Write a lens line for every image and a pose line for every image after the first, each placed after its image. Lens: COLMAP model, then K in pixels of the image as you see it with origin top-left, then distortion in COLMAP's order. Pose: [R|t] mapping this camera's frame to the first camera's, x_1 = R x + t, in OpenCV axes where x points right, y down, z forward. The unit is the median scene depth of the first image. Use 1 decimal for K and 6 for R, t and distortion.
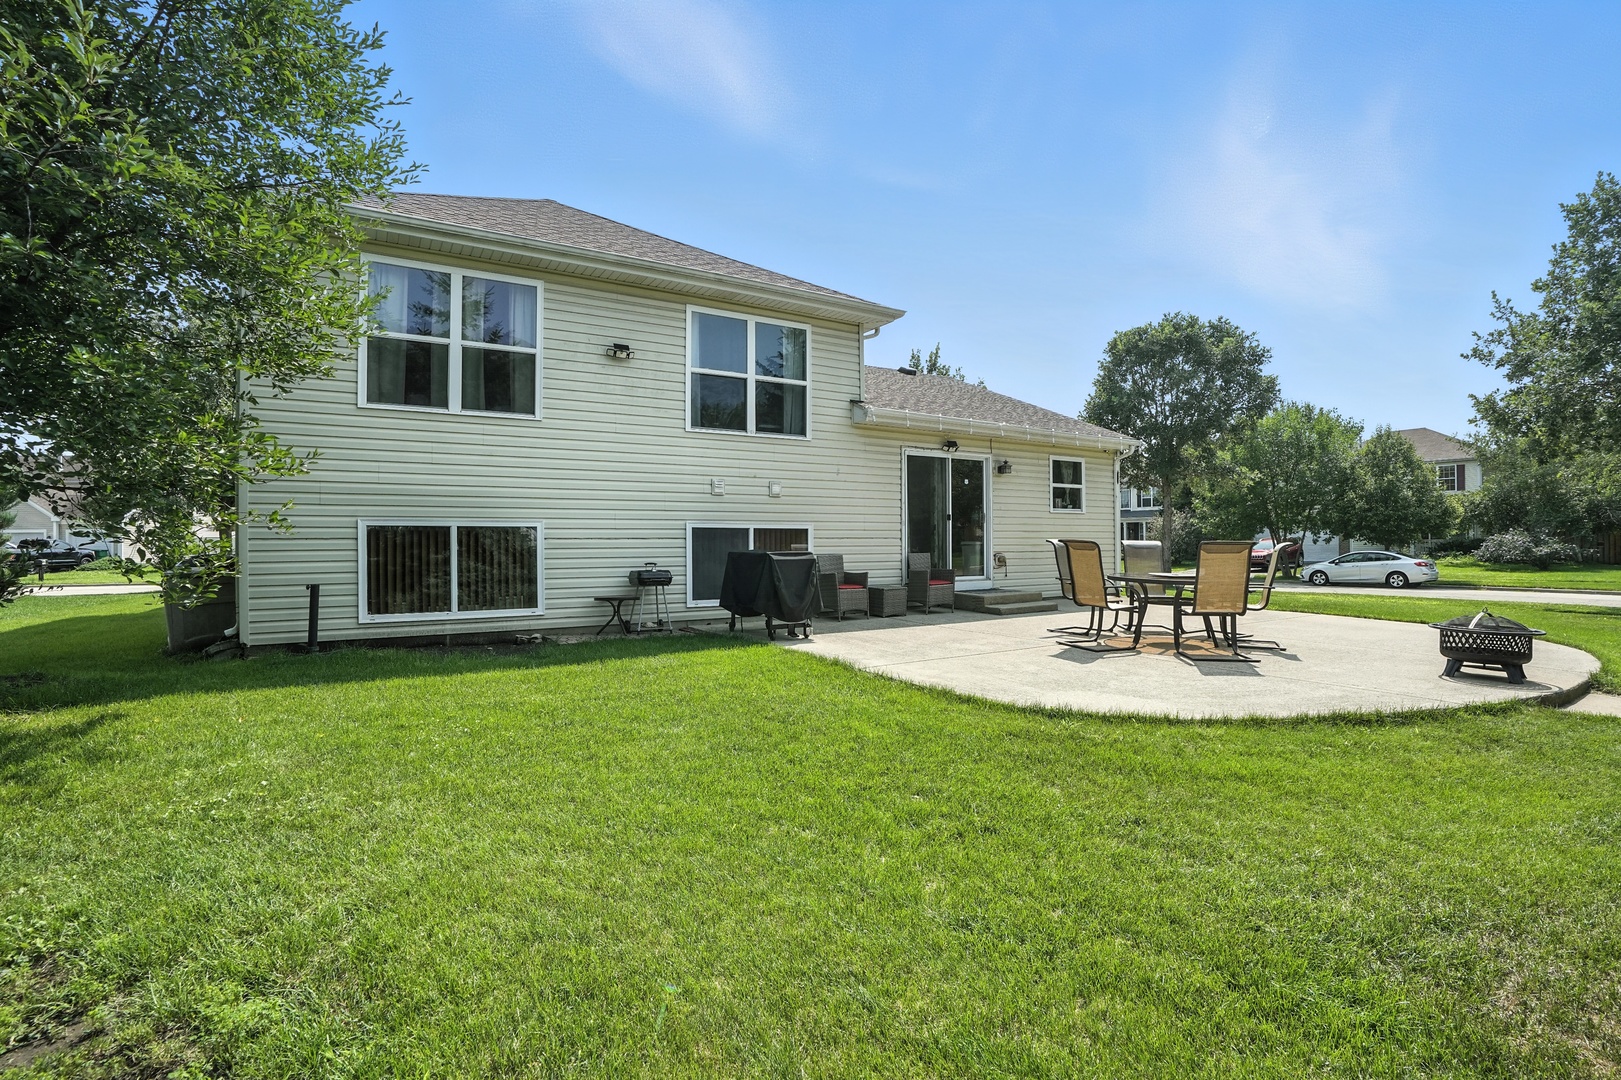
lens RADIAL K [[748.5, 0, 809.6], [0, 748.5, 525.3], [0, 0, 1]] dist [-0.060218, 0.020454]
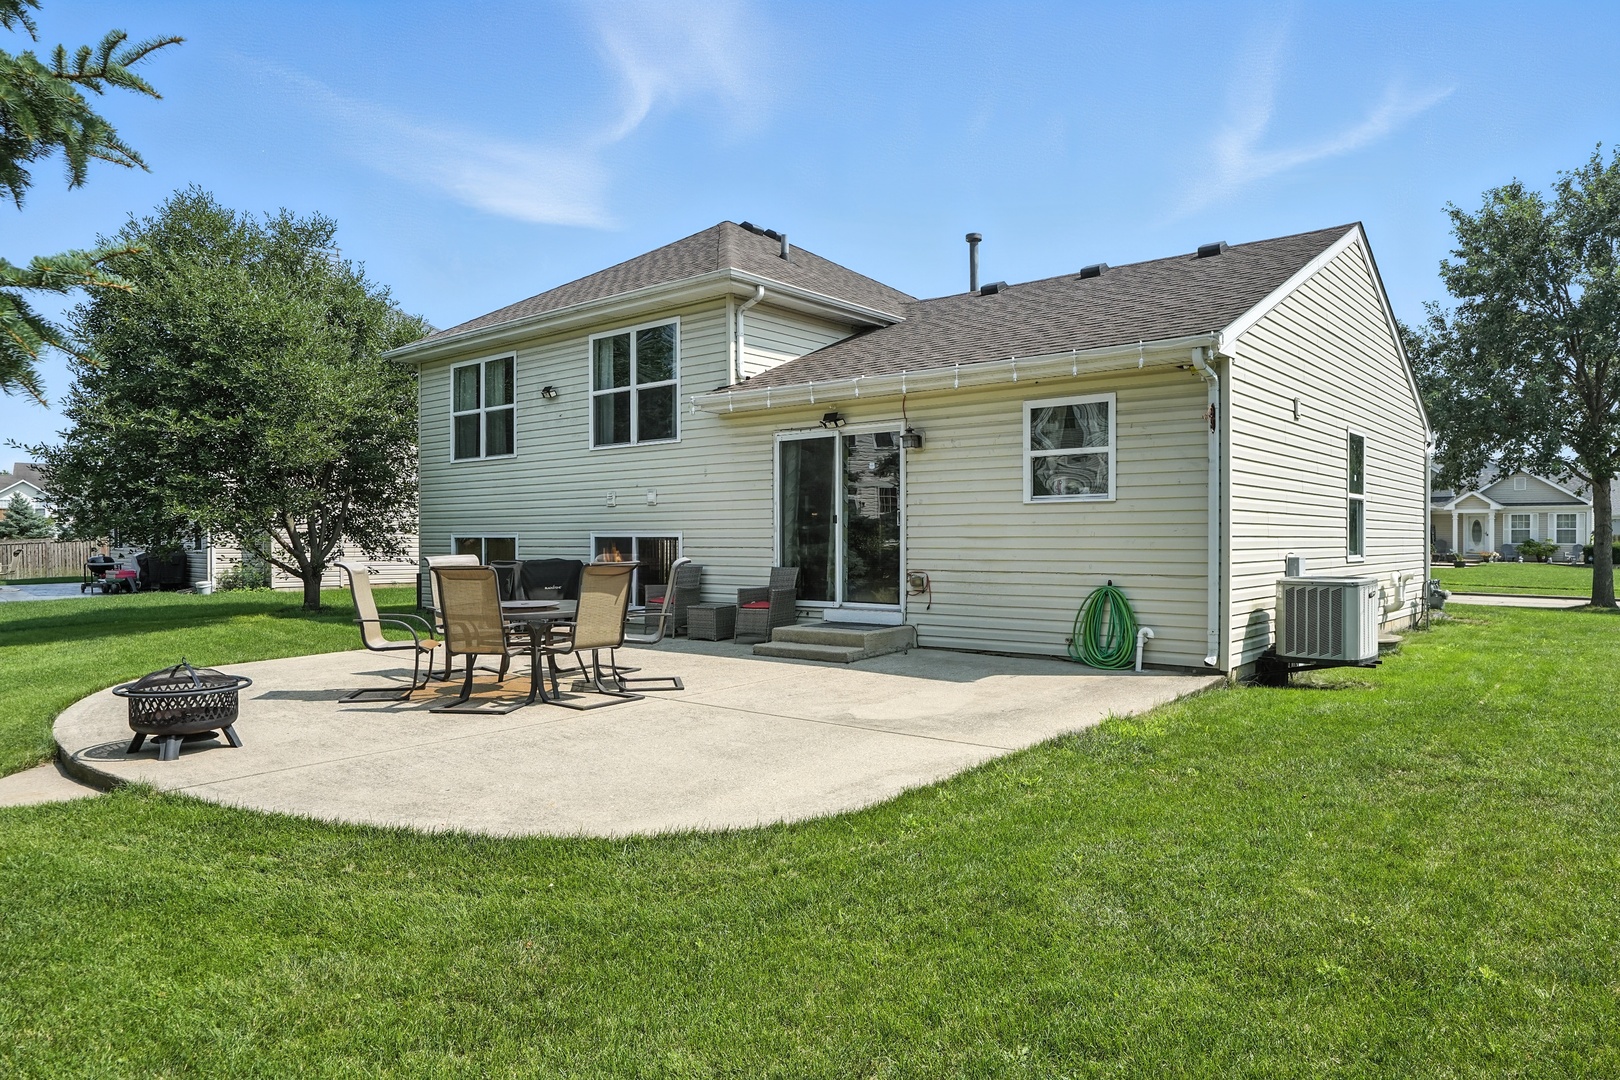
lens RADIAL K [[1022.4, 0, 857.5], [0, 1022.4, 542.4], [0, 0, 1]] dist [-0.000479, 0.069310]
pose [[0.333630, -0.001373, -0.942703, 1.274101], [0.012847, 0.999913, 0.003090, 0.010148], [0.942616, -0.013142, 0.333619, 0.784368]]
